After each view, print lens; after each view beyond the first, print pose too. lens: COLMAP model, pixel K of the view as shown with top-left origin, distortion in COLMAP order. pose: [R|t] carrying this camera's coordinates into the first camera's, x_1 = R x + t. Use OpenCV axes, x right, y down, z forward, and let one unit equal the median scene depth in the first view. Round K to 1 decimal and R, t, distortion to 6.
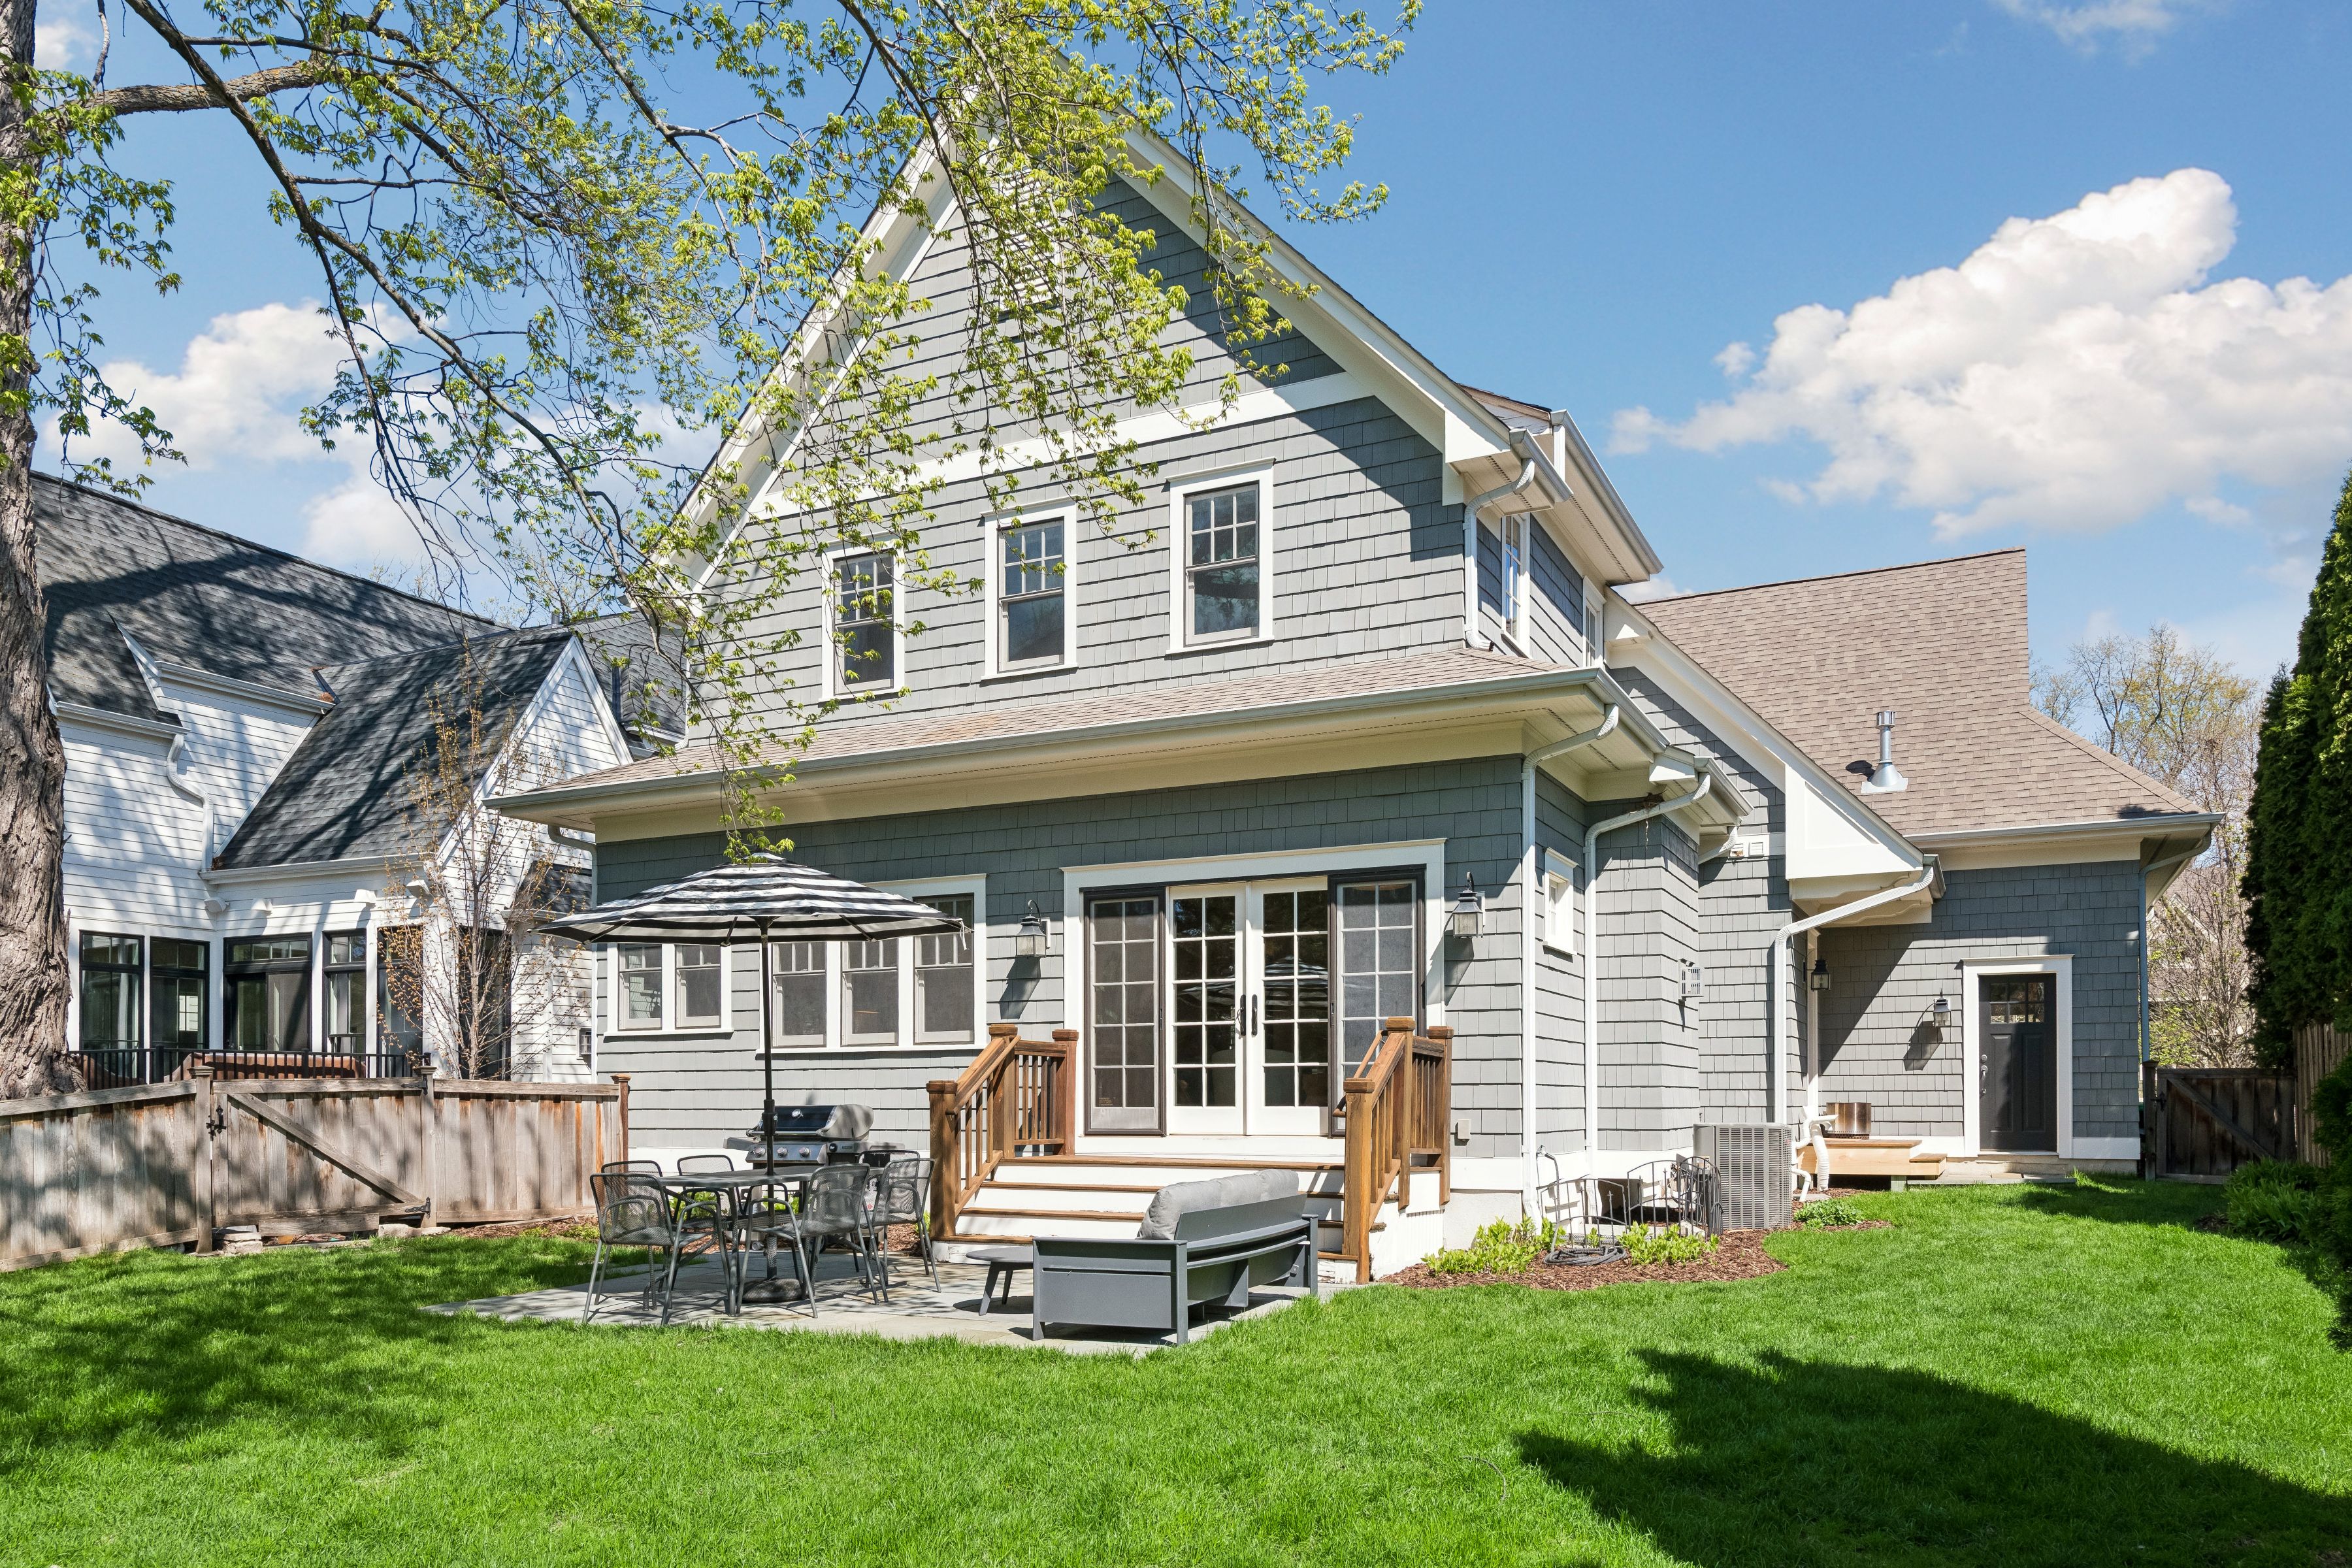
lens RADIAL K [[1562.4, 0, 1188.8], [0, 1562.4, 784.5], [0, 0, 1]] dist [0.000789, 0.004688]
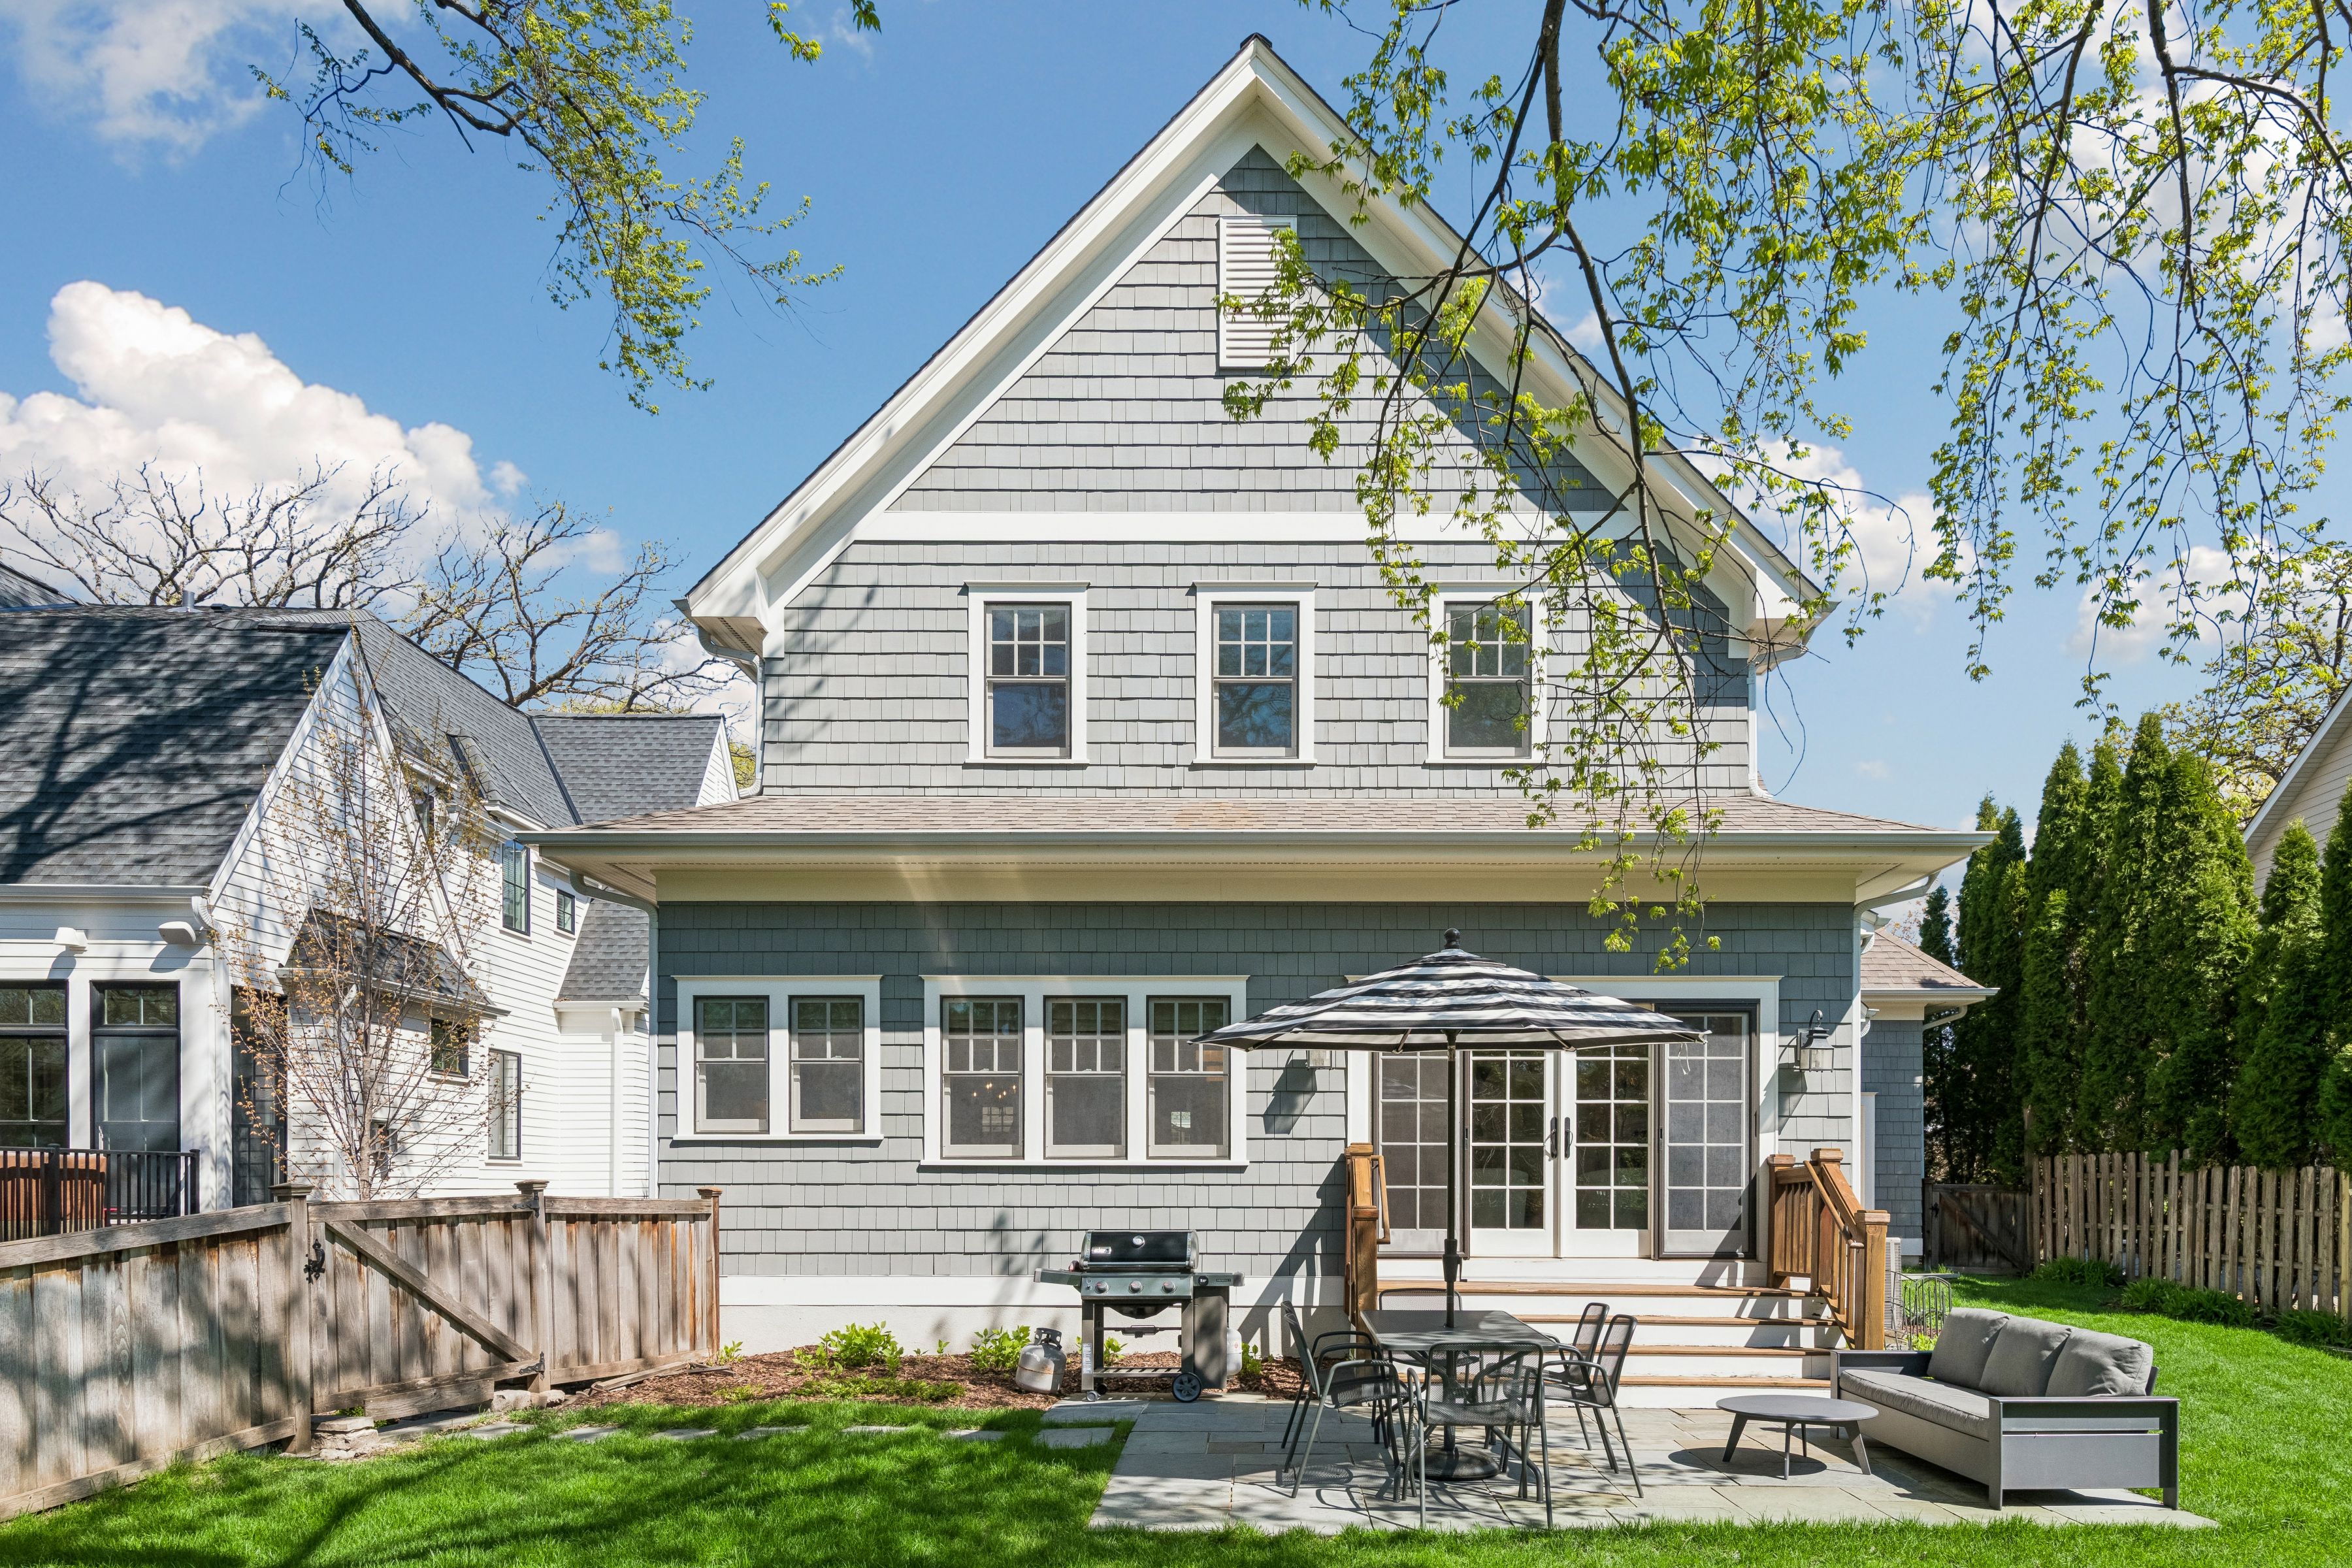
lens RADIAL K [[1409.4, 0, 1176.1], [0, 1409.4, 952.5], [0, 0, 1]] dist [0.012250, -0.001732]
pose [[0.903892, 0.073212, 0.421450, -0.518913], [-0.088414, 0.995945, 0.016615, 0.033338], [-0.418525, -0.052280, 0.906699, 0.265567]]
